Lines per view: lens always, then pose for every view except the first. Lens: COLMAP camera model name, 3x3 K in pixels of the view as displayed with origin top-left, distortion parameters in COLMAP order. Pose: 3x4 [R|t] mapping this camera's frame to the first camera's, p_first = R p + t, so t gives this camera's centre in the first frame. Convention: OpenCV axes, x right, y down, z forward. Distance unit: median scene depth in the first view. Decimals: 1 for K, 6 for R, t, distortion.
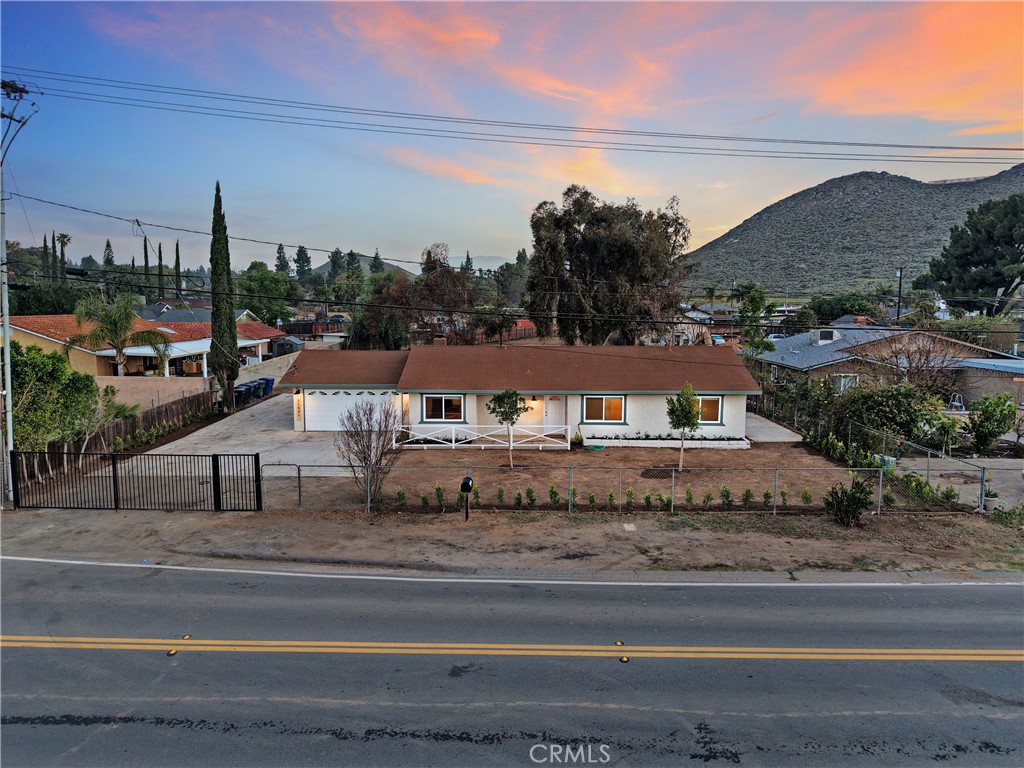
lens RADIAL K [[684.7, 0, 512.0], [0, 684.7, 384.0], [0, 0, 1]] dist [0.030553, -0.035608]
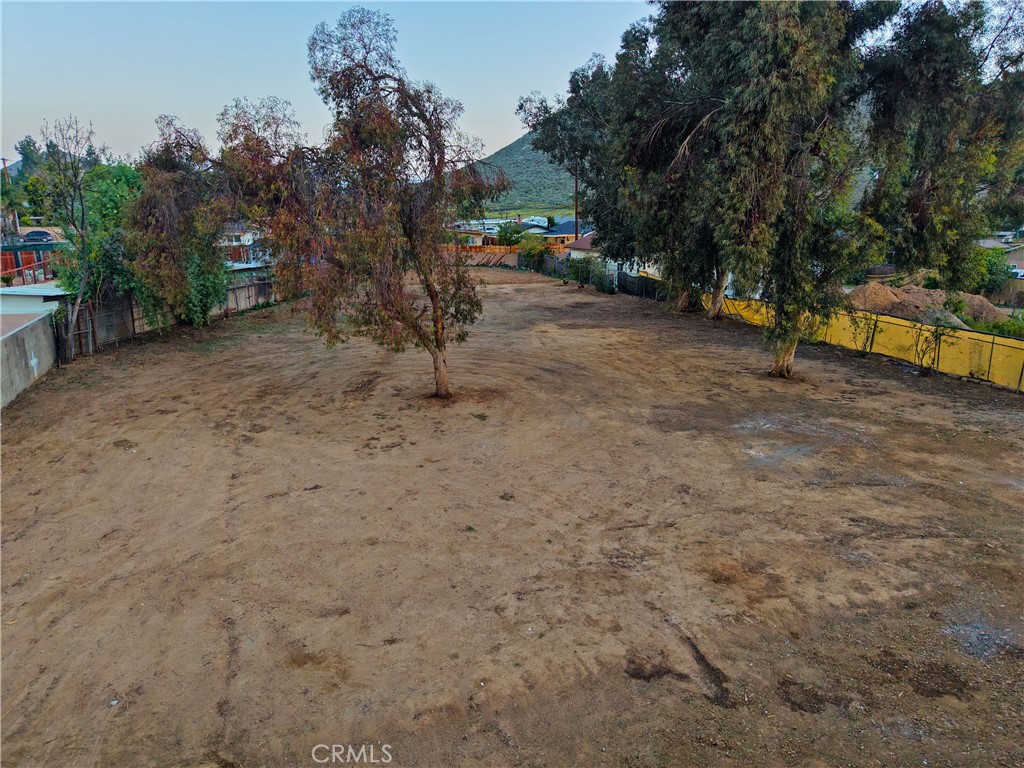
lens RADIAL K [[684.7, 0, 512.0], [0, 684.7, 384.0], [0, 0, 1]] dist [0.030553, -0.035608]
pose [[0.943130, -0.073749, 0.324140, -0.456757], [0.033996, 0.991366, 0.126643, -0.202459], [-0.330681, -0.108421, 0.937494, 1.875309]]
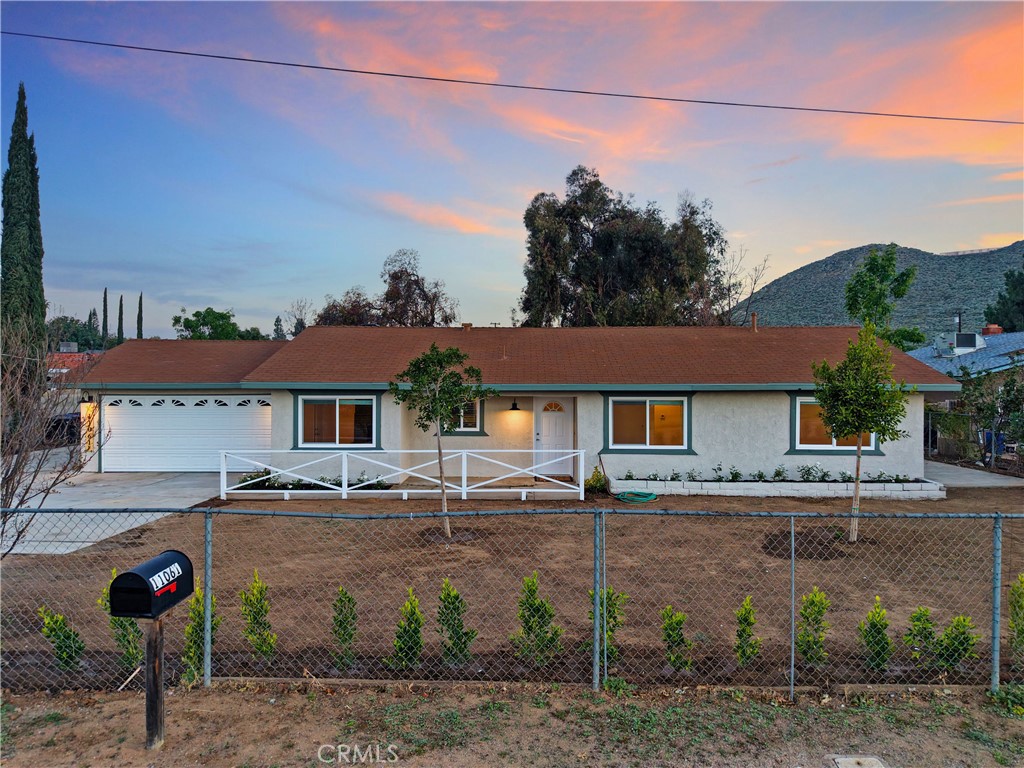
lens RADIAL K [[687.6, 0, 512.0], [0, 687.6, 384.0], [0, 0, 1]] dist [0.006895, -0.002242]
pose [[0.999964, -0.001545, -0.008380, 0.054262], [0.000551, 0.993088, -0.117367, 0.102373], [0.008503, 0.117358, 0.993053, 0.721820]]
